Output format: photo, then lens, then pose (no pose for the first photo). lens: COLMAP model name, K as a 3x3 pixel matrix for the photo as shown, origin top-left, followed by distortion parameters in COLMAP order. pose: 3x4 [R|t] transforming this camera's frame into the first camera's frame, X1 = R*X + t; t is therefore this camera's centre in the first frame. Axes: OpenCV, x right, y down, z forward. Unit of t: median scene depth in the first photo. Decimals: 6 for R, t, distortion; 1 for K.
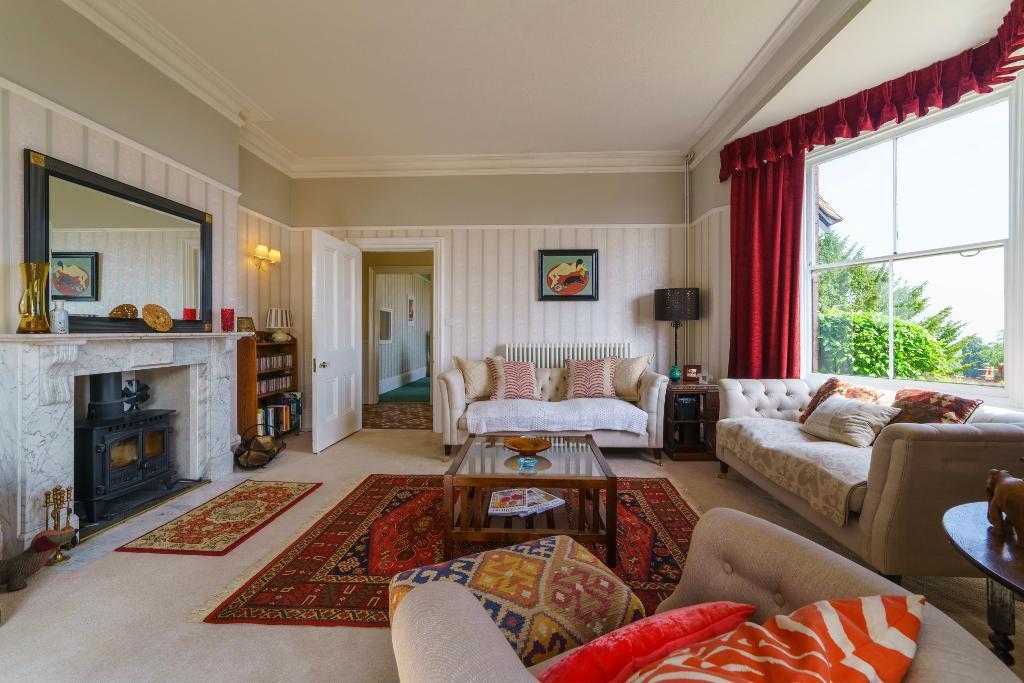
lens RADIAL K [[402.7, 0, 514.3], [0, 402.7, 337.0], [0, 0, 1]] dist [0.000121, -0.000004]
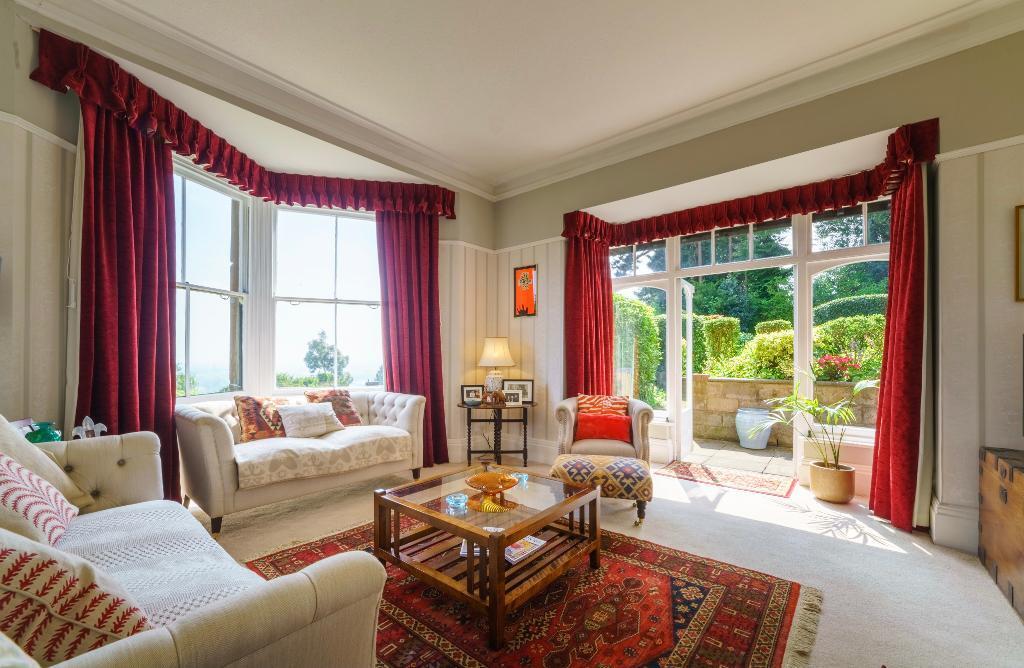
lens RADIAL K [[395.8, 0, 516.9], [0, 395.8, 354.8], [0, 0, 1]] dist [-0.000267, -0.000025]
pose [[-0.792778, 0.001483, 0.609508, -0.600654], [0.004352, 0.999985, 0.003227, -0.014338], [-0.609495, 0.005211, -0.792773, 1.832078]]
